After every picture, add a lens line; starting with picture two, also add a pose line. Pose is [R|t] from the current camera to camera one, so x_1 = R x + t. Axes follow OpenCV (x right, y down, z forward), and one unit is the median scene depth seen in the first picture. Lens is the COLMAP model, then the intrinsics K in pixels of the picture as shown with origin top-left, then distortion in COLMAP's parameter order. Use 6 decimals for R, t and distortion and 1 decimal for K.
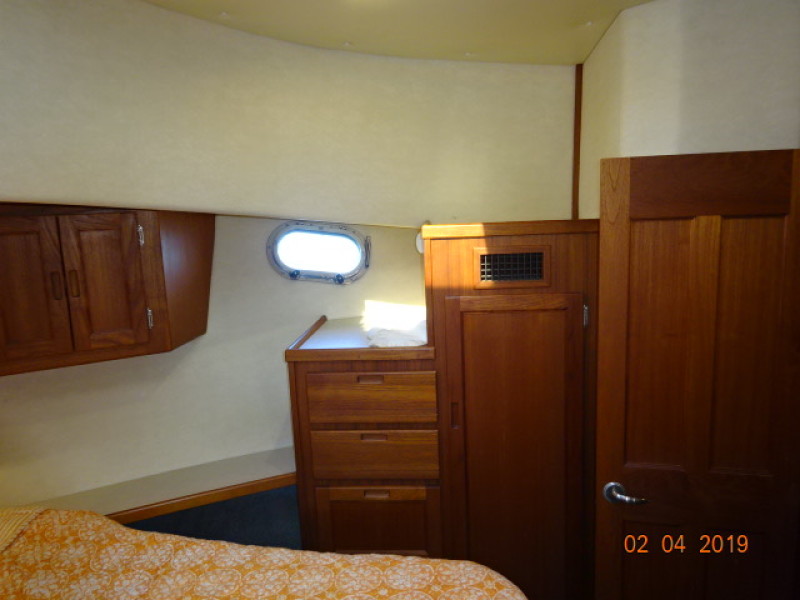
lens RADIAL K [[586.0, 0, 400.0], [0, 586.0, 300.0], [0, 0, 1]] dist [0.003277, -0.003653]
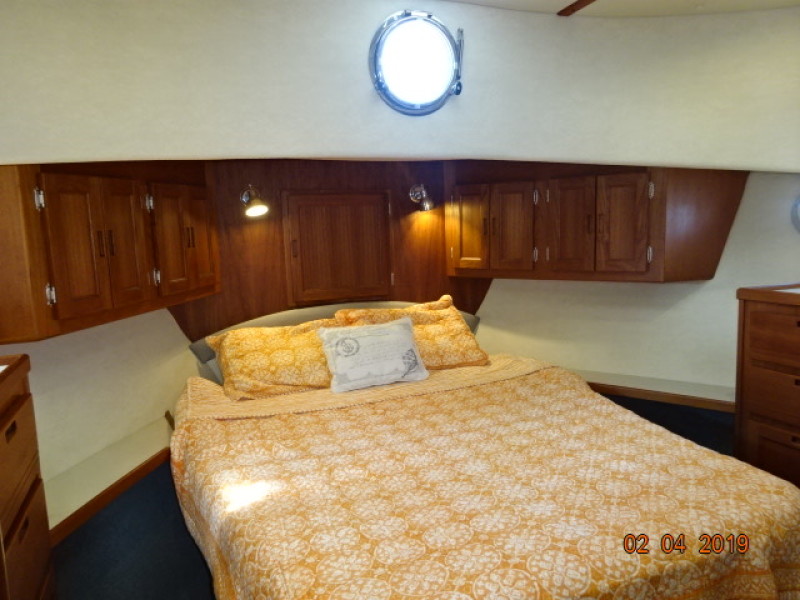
lens RADIAL K [[586.0, 0, 400.0], [0, 586.0, 300.0], [0, 0, 1]] dist [0.003277, -0.003653]
pose [[0.447652, 0.136007, -0.883804, 0.508582], [-0.122466, 0.988377, 0.090070, 0.085727], [0.885782, 0.067916, 0.459105, -0.086628]]
